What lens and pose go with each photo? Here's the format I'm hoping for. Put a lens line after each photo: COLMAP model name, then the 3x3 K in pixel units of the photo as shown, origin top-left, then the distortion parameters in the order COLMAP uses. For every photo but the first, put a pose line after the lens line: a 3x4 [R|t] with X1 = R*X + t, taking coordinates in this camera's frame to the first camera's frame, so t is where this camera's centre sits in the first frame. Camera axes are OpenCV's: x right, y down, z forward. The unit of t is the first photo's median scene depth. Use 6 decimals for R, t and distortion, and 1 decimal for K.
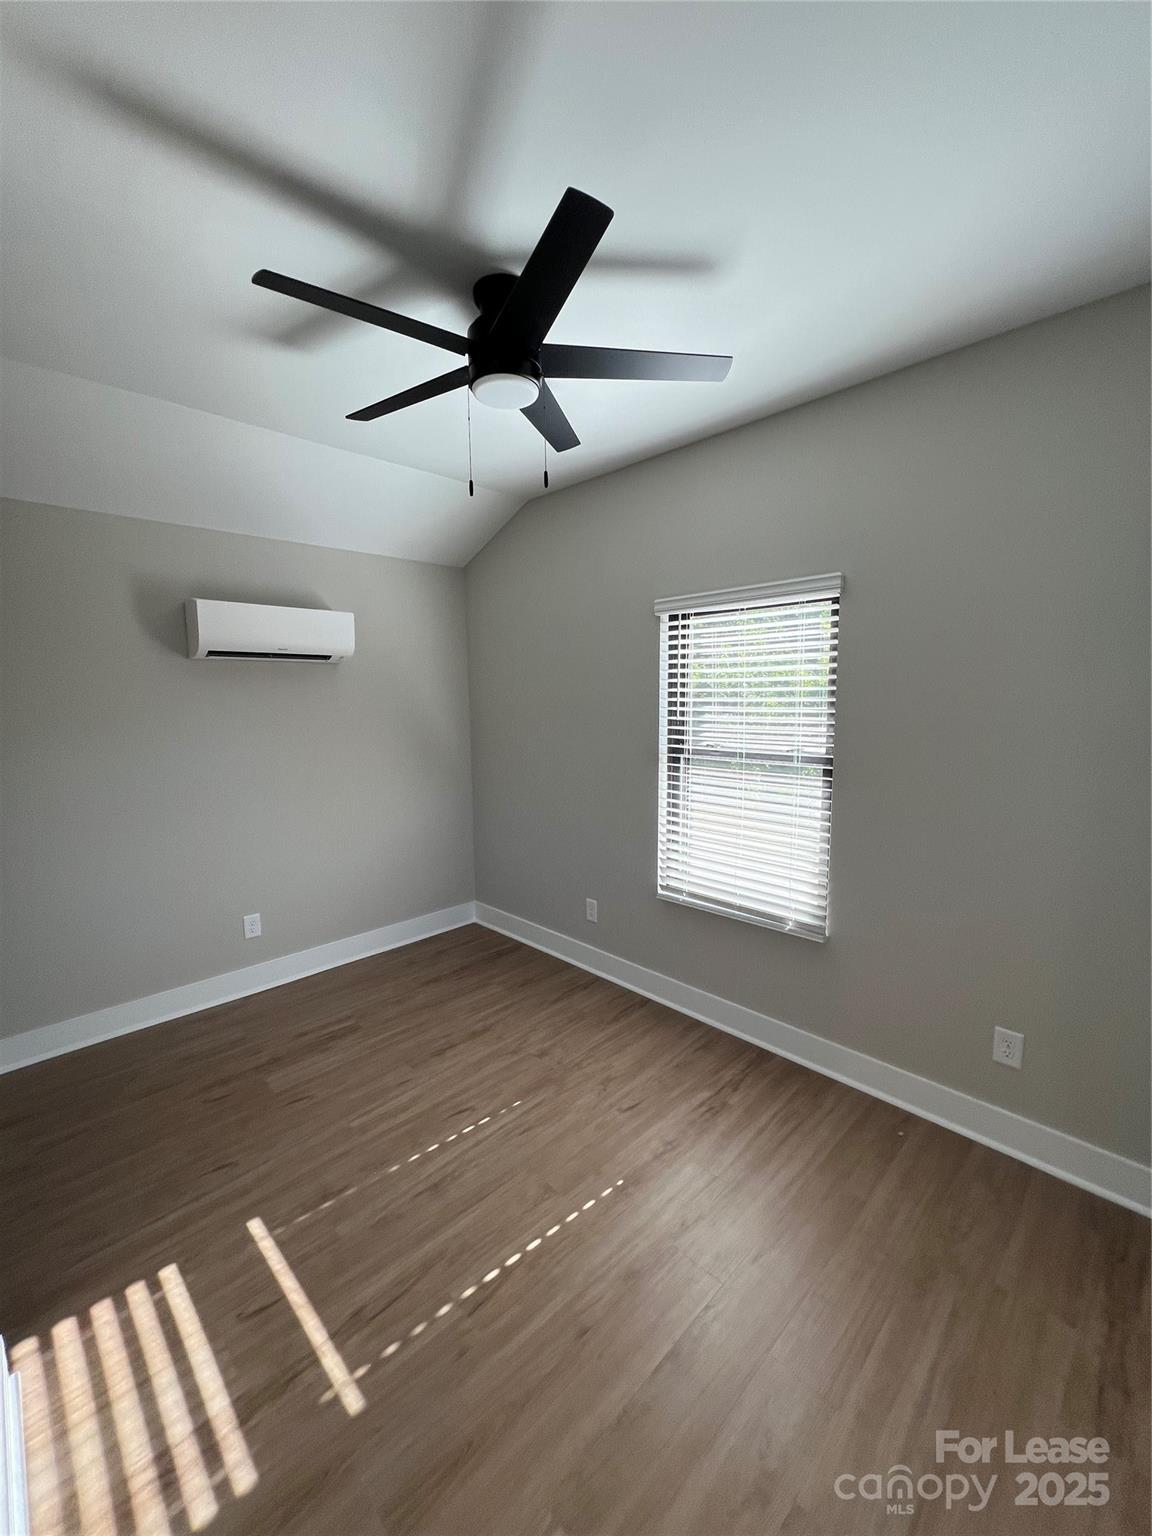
lens RADIAL K [[616.1, 0, 578.0], [0, 616.1, 768.6], [0, 0, 1]] dist [-0.001941, -0.000089]
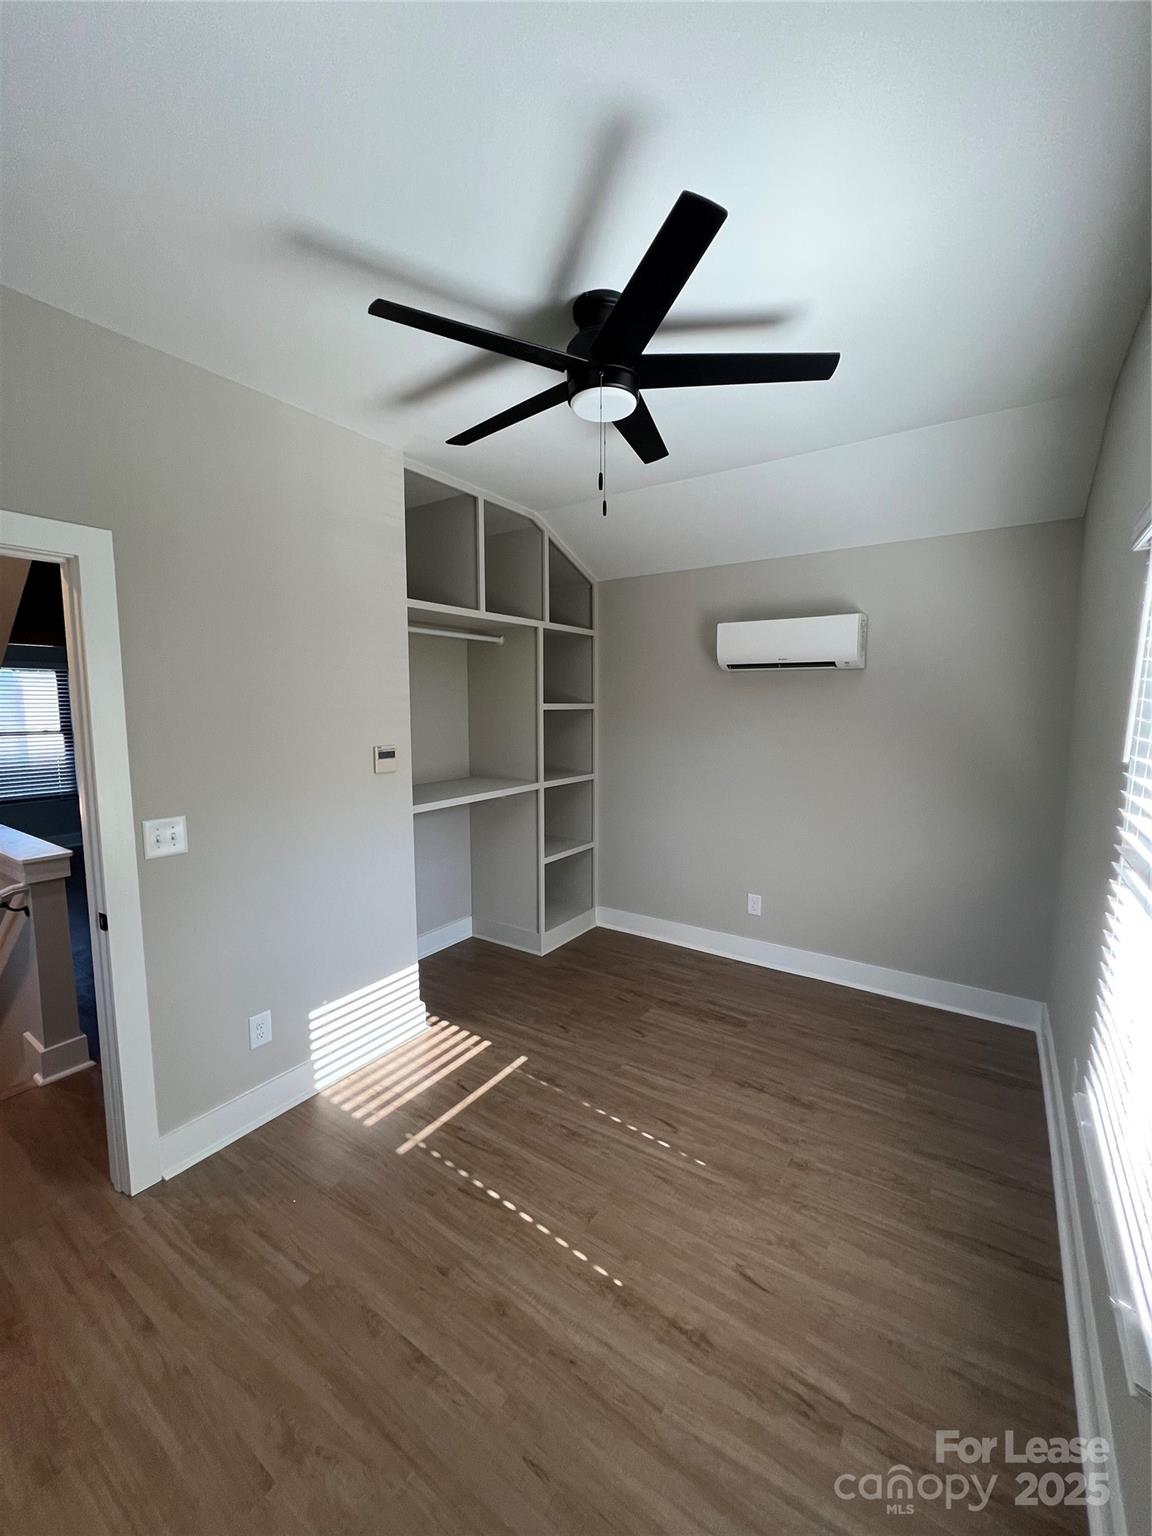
lens RADIAL K [[616.1, 0, 578.0], [0, 616.1, 768.6], [0, 0, 1]] dist [-0.001941, -0.000089]
pose [[0.188262, 0.114318, -0.975443, 0.711600], [-0.118412, 0.988599, 0.093006, -0.086698], [0.974954, 0.097995, 0.199652, 0.629087]]
